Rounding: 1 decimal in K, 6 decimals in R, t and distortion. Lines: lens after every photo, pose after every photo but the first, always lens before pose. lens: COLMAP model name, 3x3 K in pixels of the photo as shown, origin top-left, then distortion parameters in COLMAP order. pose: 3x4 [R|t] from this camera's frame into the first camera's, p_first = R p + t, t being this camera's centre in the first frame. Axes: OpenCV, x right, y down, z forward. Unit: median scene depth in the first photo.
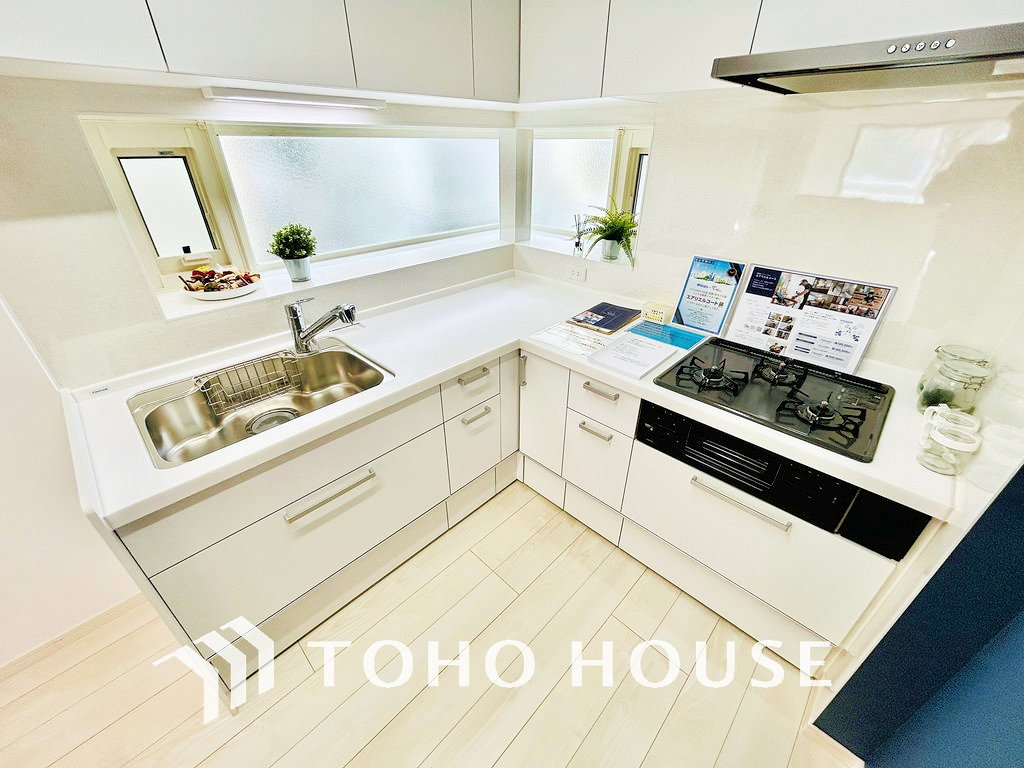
lens RADIAL K [[414.3, 0, 513.5], [0, 414.3, 380.6], [0, 0, 1]] dist [0.002256, 0.000246]
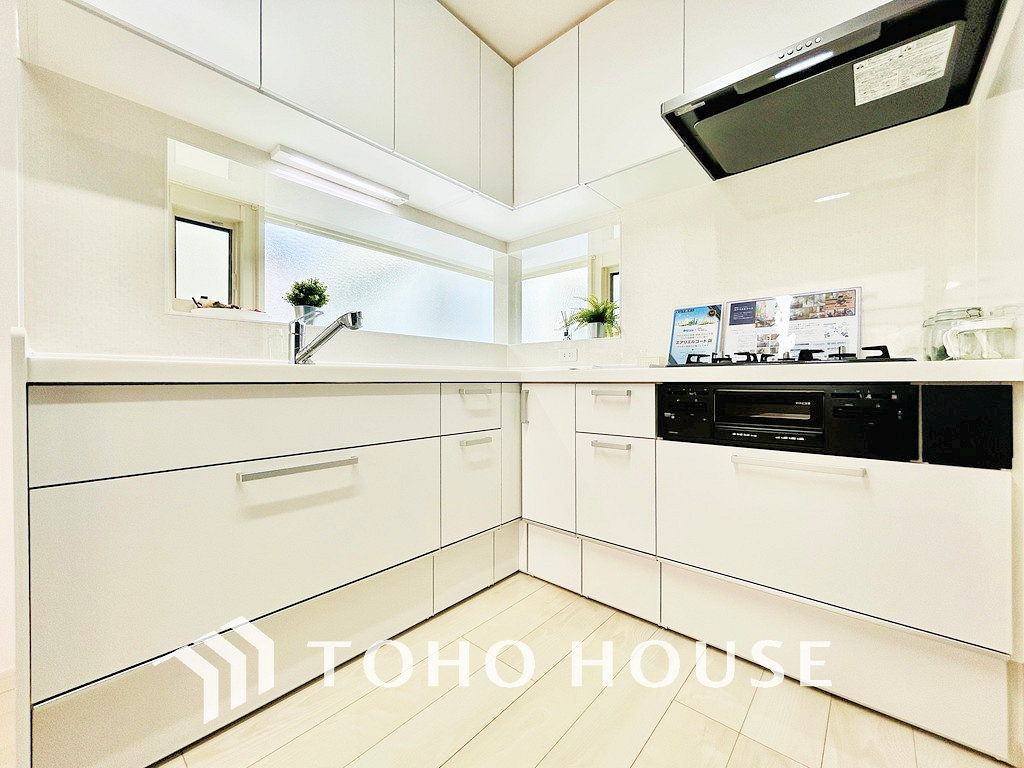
lens RADIAL K [[413.8, 0, 512.0], [0, 413.8, 384.0], [0, 0, 1]] dist [-0.001436, 0.000146]
pose [[0.998868, -0.006516, 0.047109, -0.052781], [0.029066, 0.867678, -0.496277, 0.421146], [-0.037642, 0.497084, 0.866885, 0.161885]]
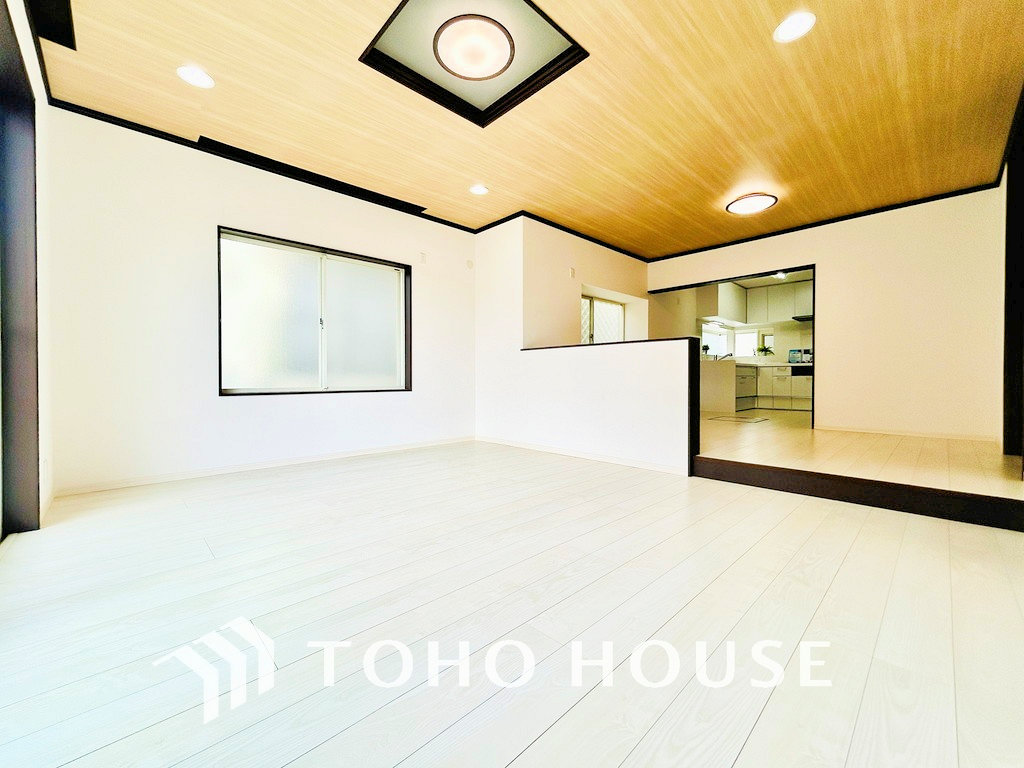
lens RADIAL K [[413.8, 0, 512.0], [0, 413.8, 384.0], [0, 0, 1]] dist [-0.001436, 0.000146]
pose [[0.999113, -0.004677, -0.041857, -2.635819], [-0.016126, 0.875609, -0.482752, 2.466522], [0.038908, 0.482998, 0.874756, -3.194241]]
